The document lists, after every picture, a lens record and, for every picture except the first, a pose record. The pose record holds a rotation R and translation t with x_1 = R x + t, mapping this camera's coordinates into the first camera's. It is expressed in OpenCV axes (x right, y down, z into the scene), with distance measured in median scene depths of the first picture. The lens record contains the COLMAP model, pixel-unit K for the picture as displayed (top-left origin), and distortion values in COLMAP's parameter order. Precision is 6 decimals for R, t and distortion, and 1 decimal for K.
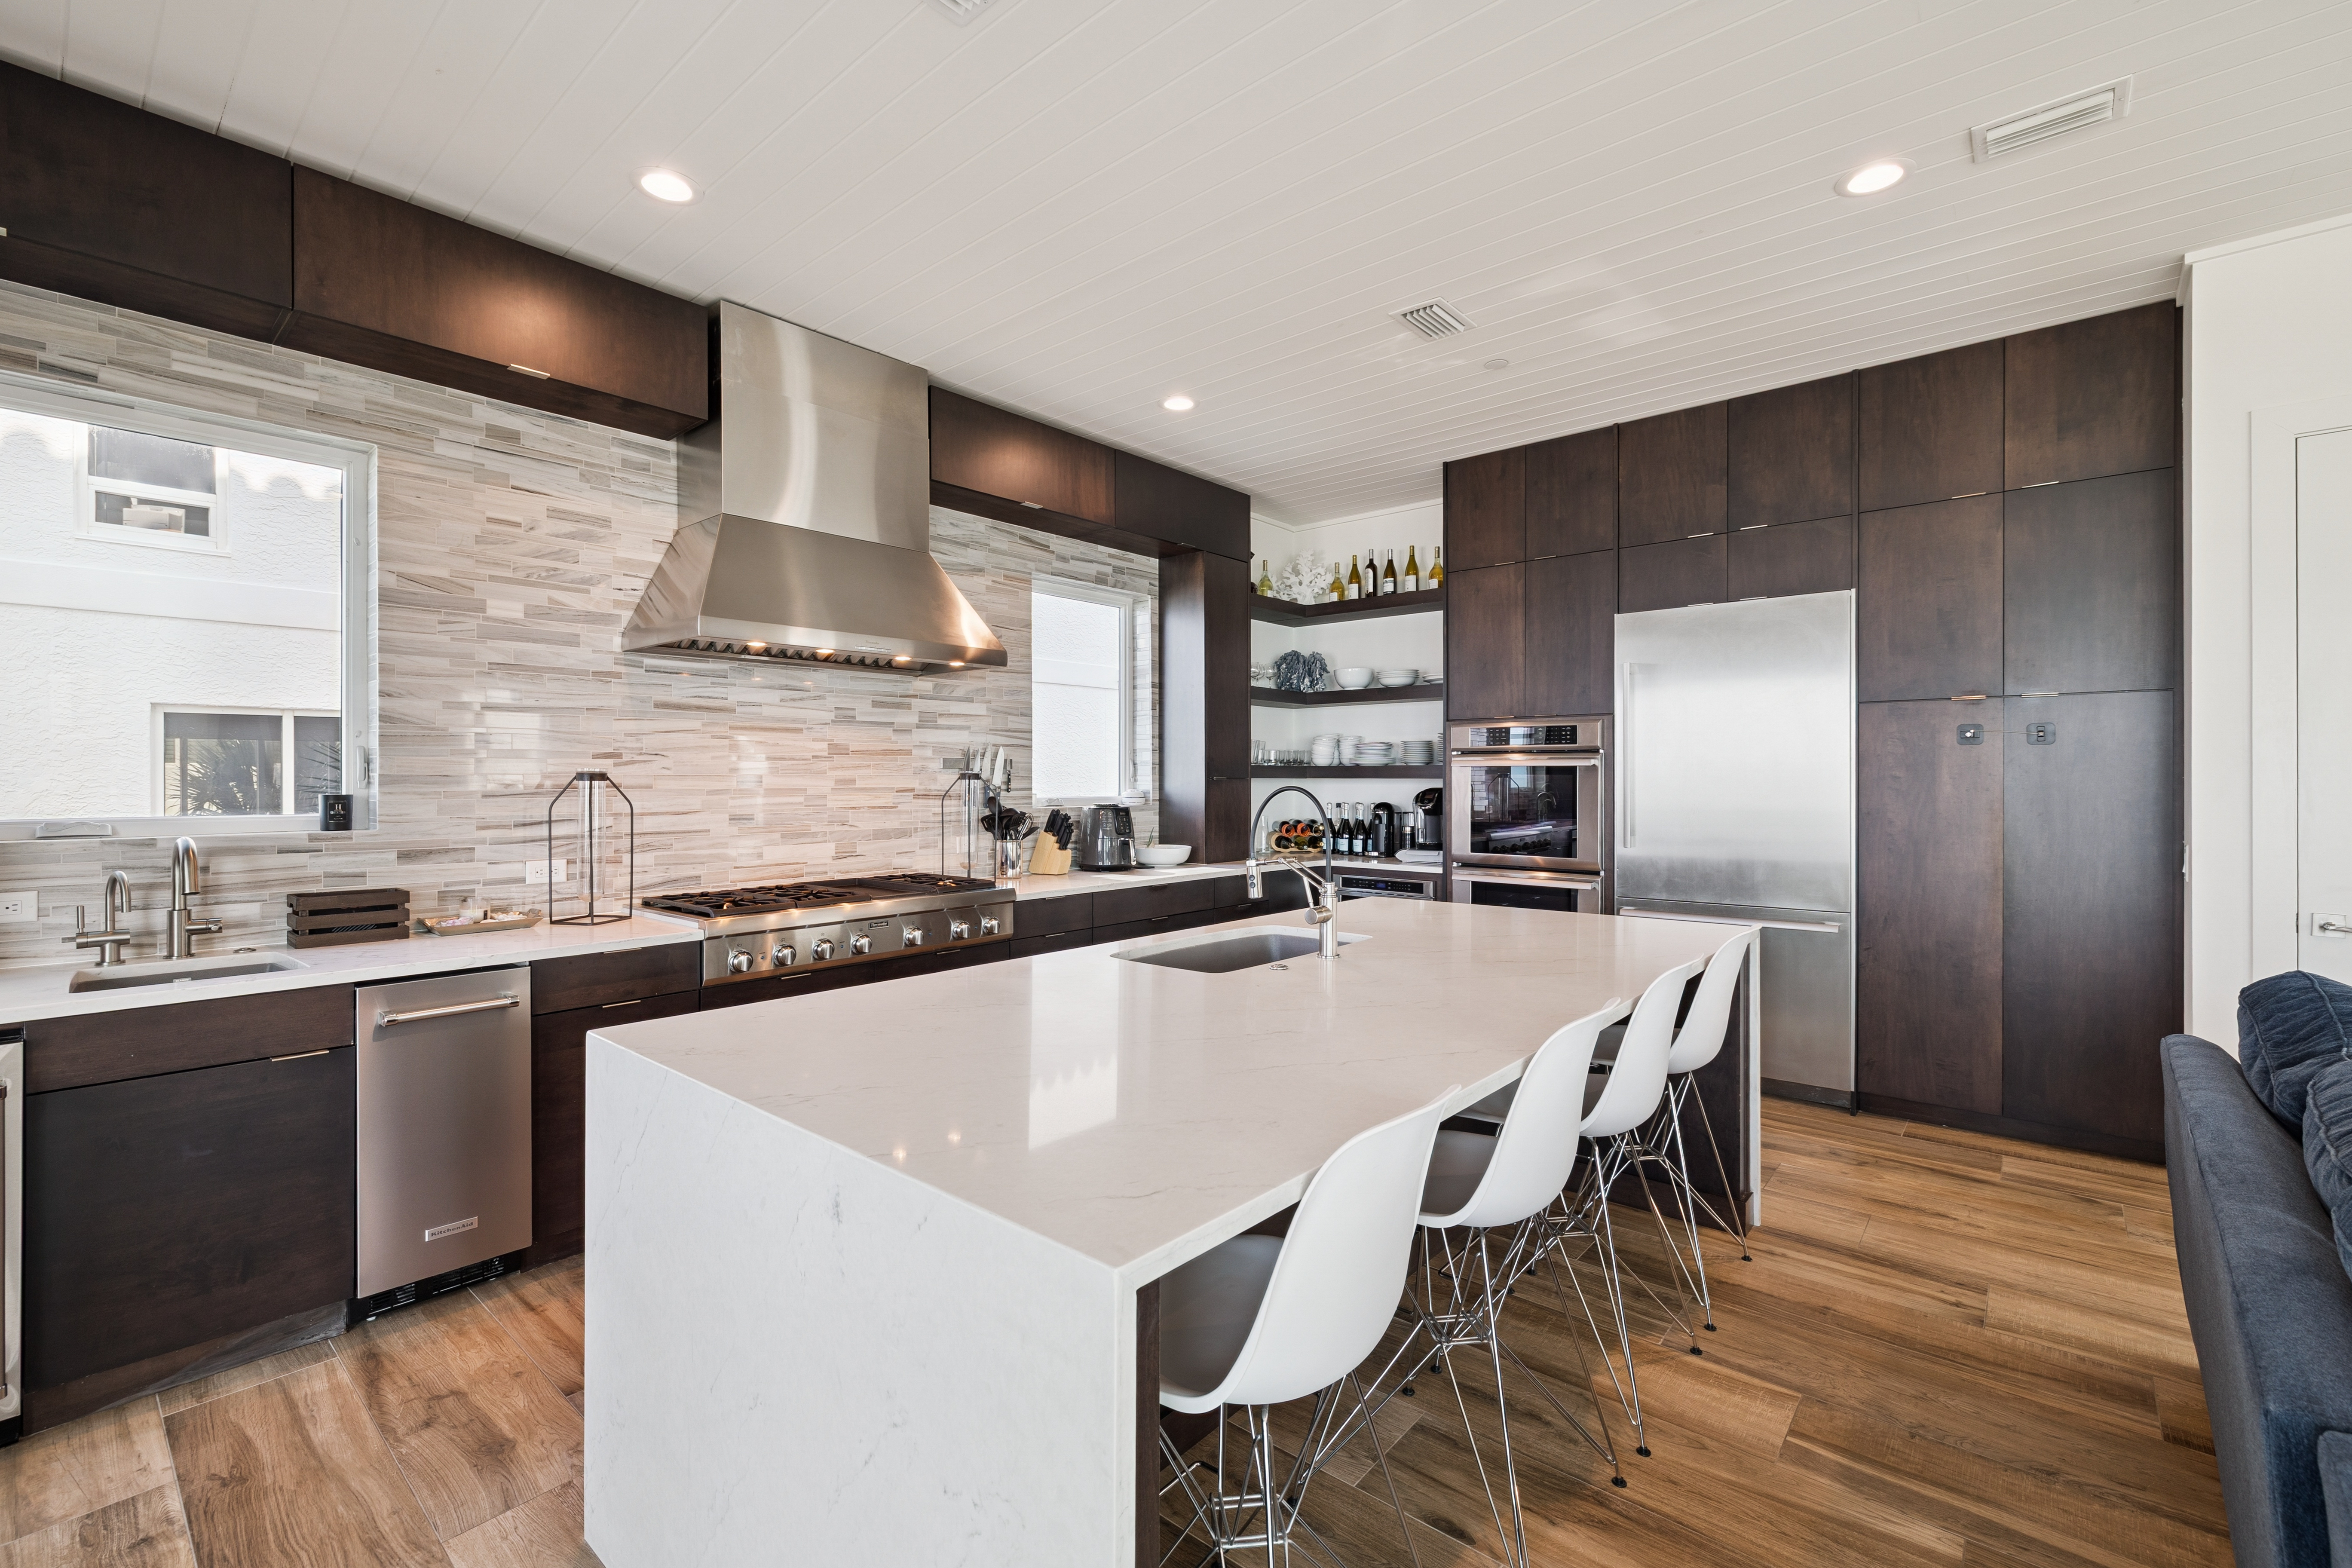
lens RADIAL K [[1022.7, 0, 1176.0], [0, 1022.7, 784.0], [0, 0, 1]] dist [0.001011, 0.000021]
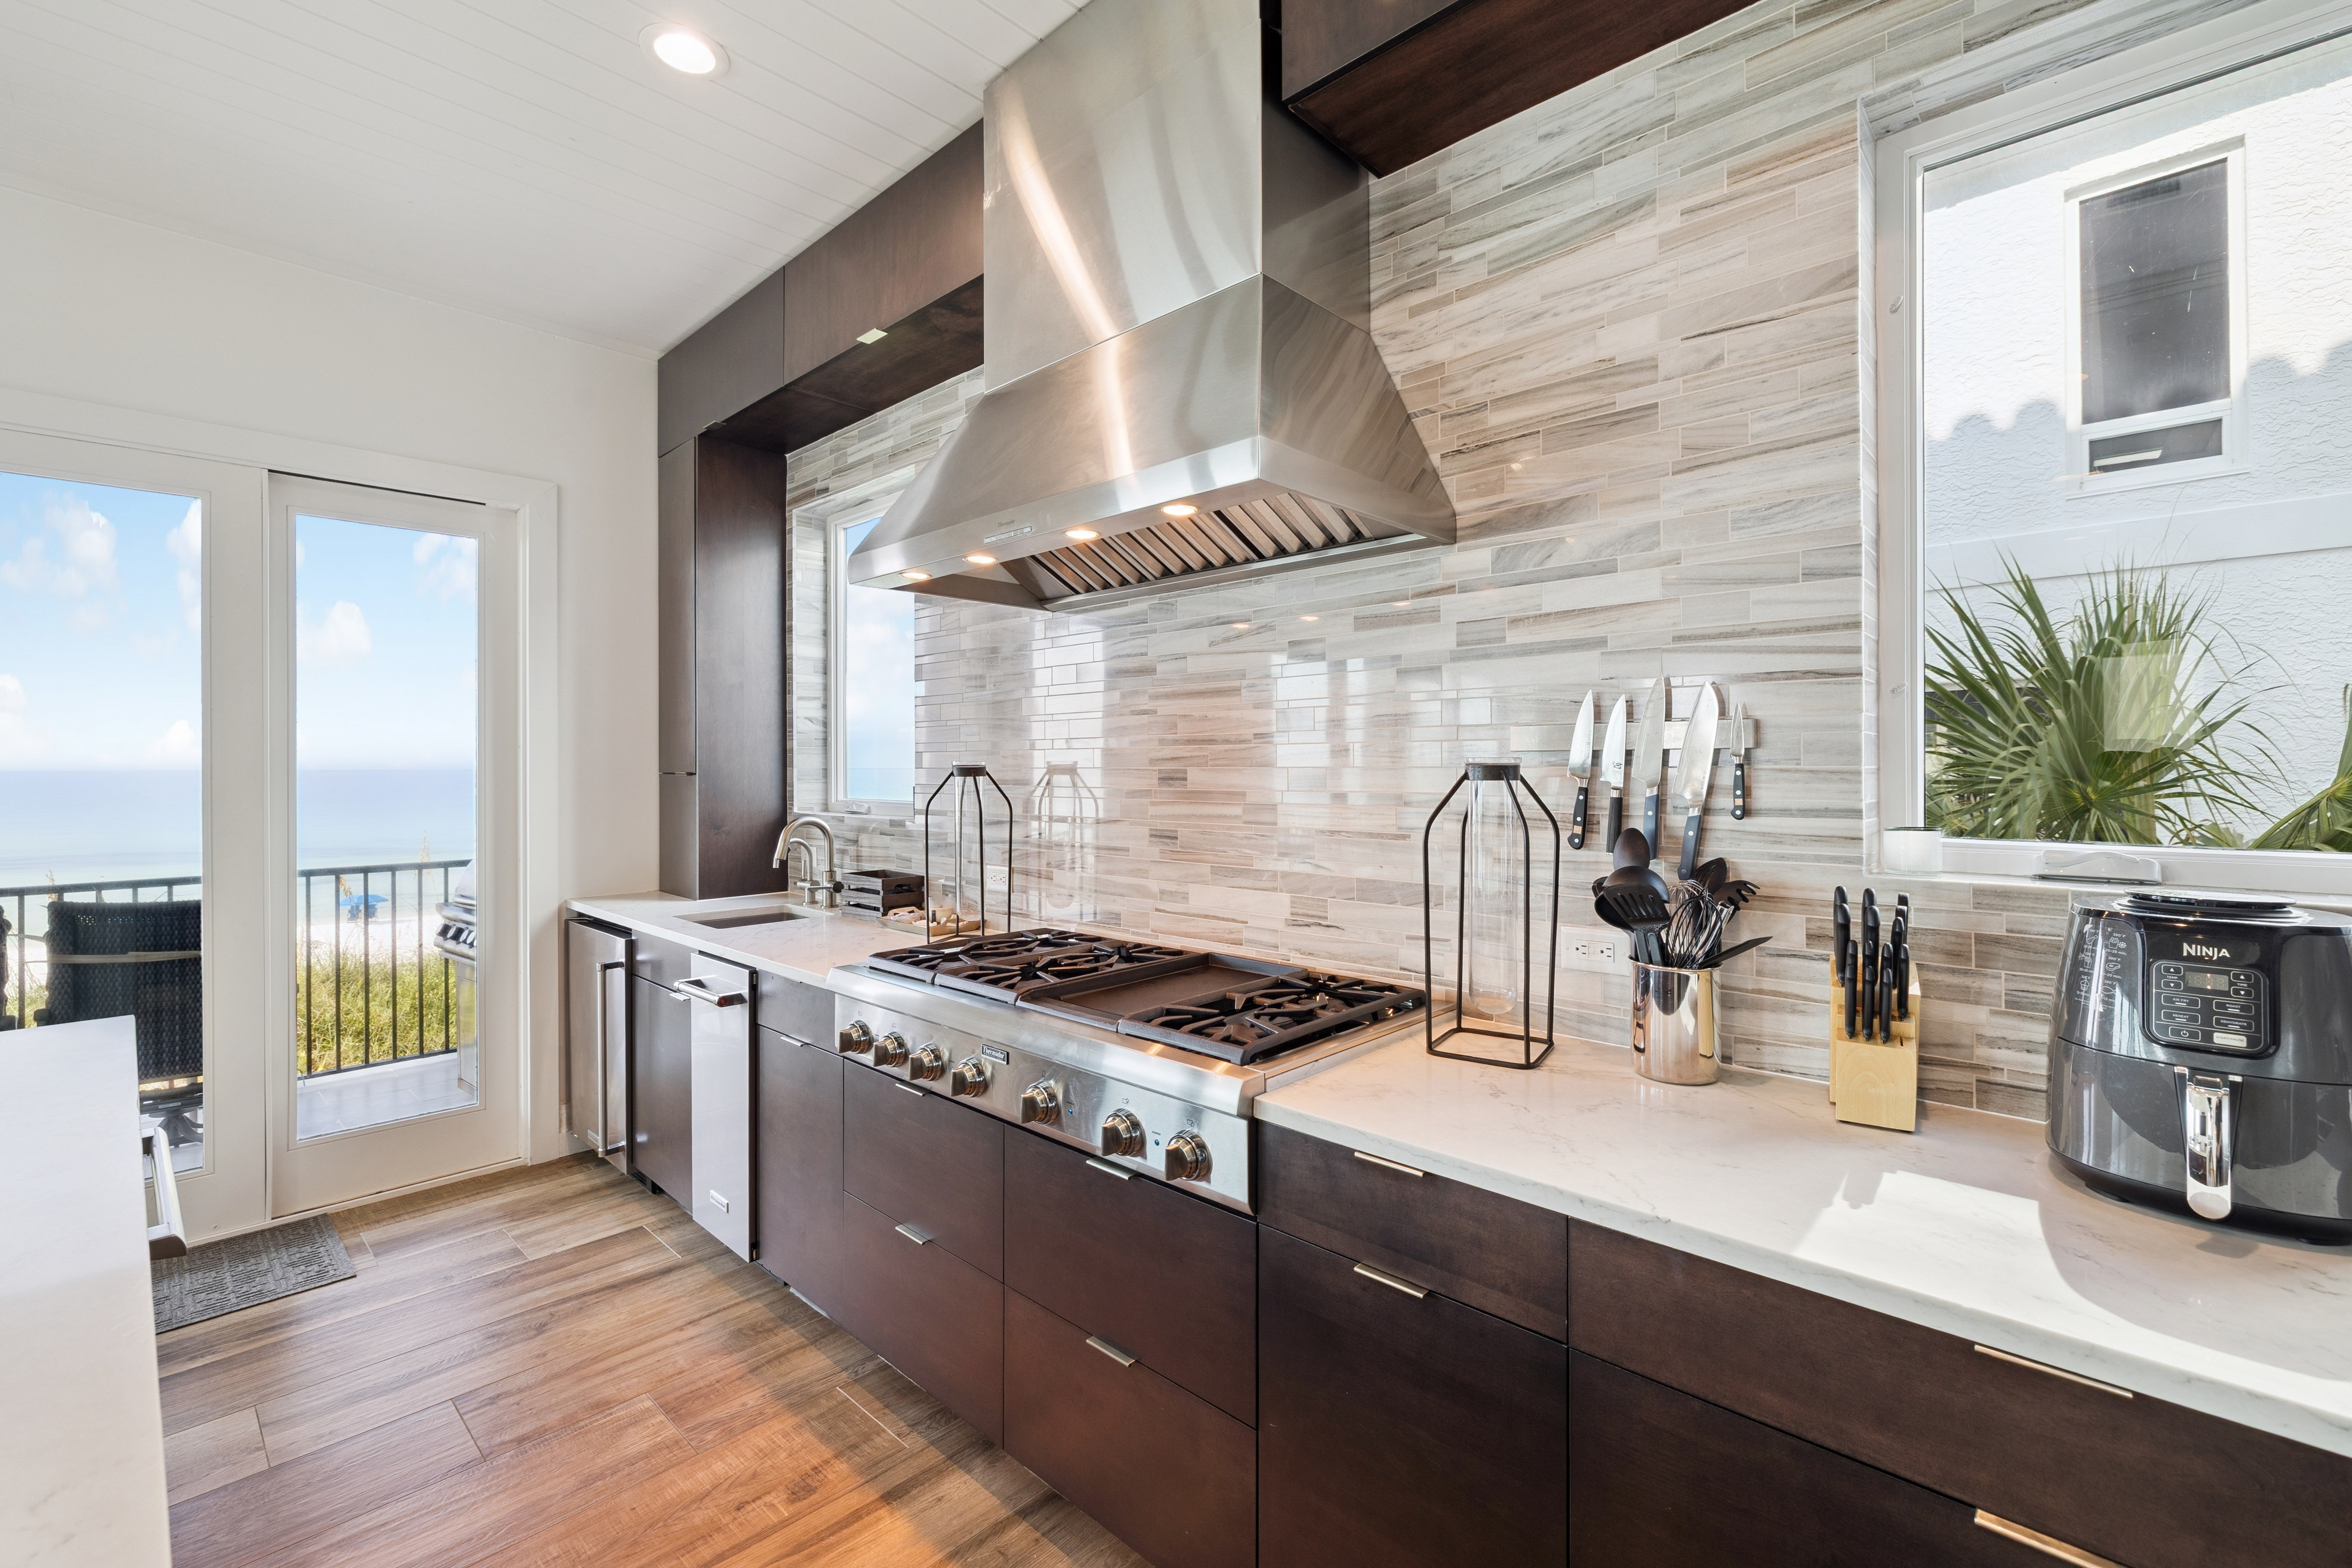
lens RADIAL K [[998.6, 0, 1186.1], [0, 998.6, 770.0], [0, 0, 1]] dist [-0.002085, -0.000195]
pose [[-0.032440, 0.005378, -0.999459, 0.207304], [-0.001638, 0.999984, 0.005434, -0.011435], [0.999472, 0.001814, -0.032431, 1.036719]]
